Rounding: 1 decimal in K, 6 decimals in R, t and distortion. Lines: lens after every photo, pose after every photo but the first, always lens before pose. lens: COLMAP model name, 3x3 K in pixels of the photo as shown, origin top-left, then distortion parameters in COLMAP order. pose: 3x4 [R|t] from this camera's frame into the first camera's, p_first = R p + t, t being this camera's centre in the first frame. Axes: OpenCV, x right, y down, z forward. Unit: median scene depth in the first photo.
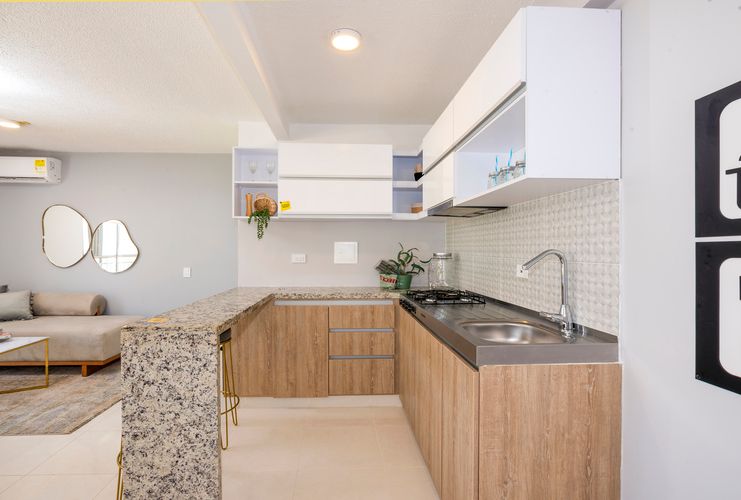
lens RADIAL K [[336.6, 0, 371.2], [0, 336.6, 253.1], [0, 0, 1]] dist [-0.009116, -0.000141]
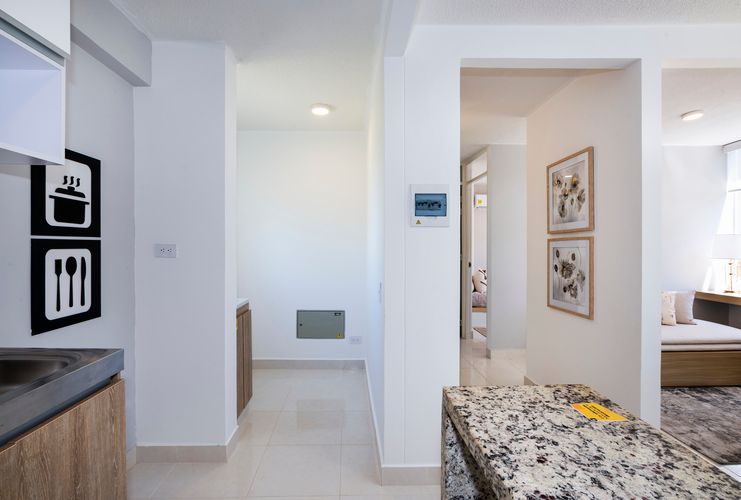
lens RADIAL K [[343.8, 0, 385.6], [0, 343.8, 245.3], [0, 0, 1]] dist [-0.038487, 0.000149]
pose [[-0.999543, -0.020770, 0.021985, -0.335189], [-0.020515, 0.999720, 0.011756, -0.030870], [-0.022223, 0.011300, -0.999689, 1.409261]]
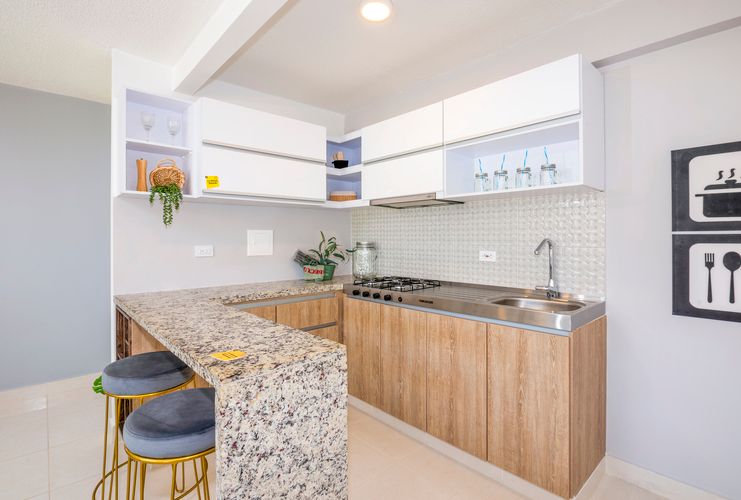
lens RADIAL K [[331.9, 0, 367.2], [0, 331.9, 244.6], [0, 0, 1]] dist [-0.012556, 0.000142]
pose [[0.804343, -0.014556, 0.593987, -0.760443], [0.009262, 0.999886, 0.011962, -0.008929], [-0.594093, -0.004120, 0.804386, 0.344113]]
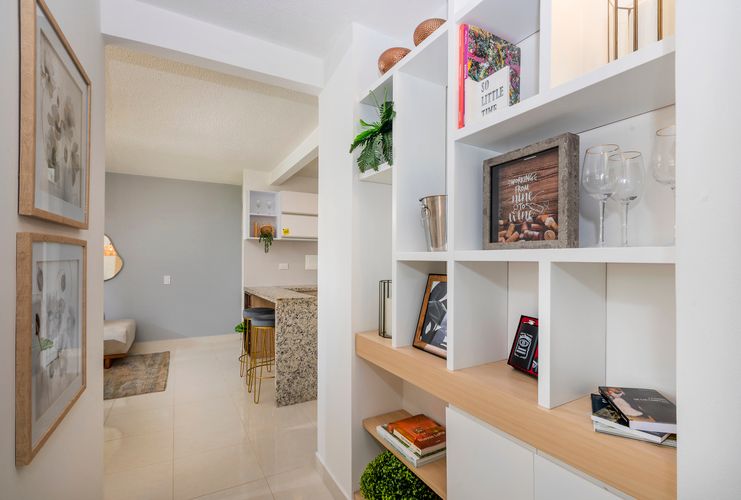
lens RADIAL K [[347.2, 0, 358.7], [0, 347.2, 247.1], [0, 0, 1]] dist [0.098437, -0.000017]
pose [[0.943497, 0.001542, 0.331377, -0.853629], [0.011718, 0.999209, -0.038013, -0.011969], [-0.331173, 0.039748, 0.942732, -1.069147]]
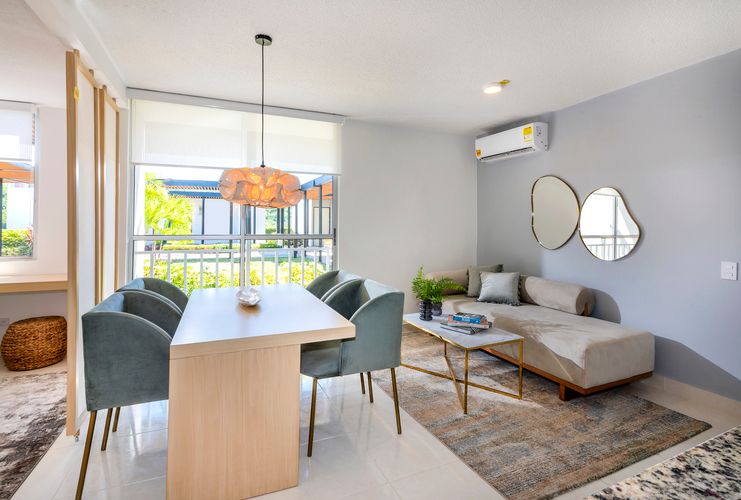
lens RADIAL K [[360.0, 0, 369.1], [0, 360.0, 227.0], [0, 0, 1]] dist [-0.013773, -0.000111]
pose [[0.302775, 0.002763, -0.953058, -0.445765], [-0.016339, 0.999864, -0.002292, -0.011333], [0.952922, 0.016266, 0.302779, 0.664955]]
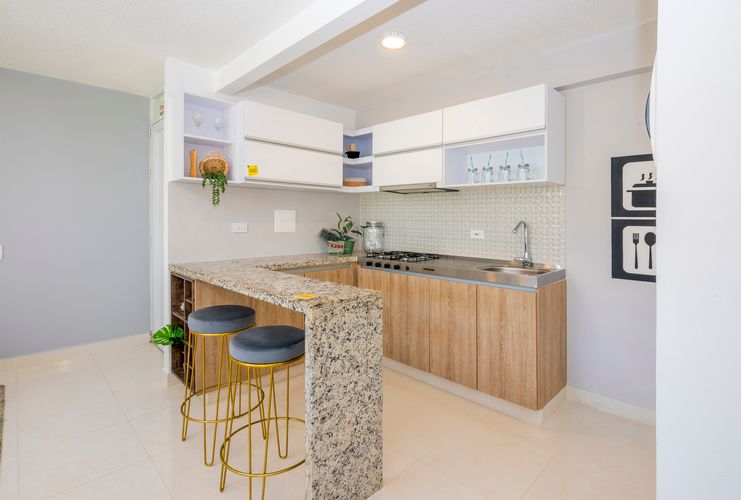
lens RADIAL K [[331.9, 0, 378.8], [0, 331.9, 221.8], [0, 0, 1]] dist [-0.002145, -0.000229]
pose [[0.768041, -0.000565, 0.640401, -1.030633], [-0.002390, 0.999990, 0.003749, -0.009996], [-0.640397, -0.004409, 0.768032, 0.161182]]
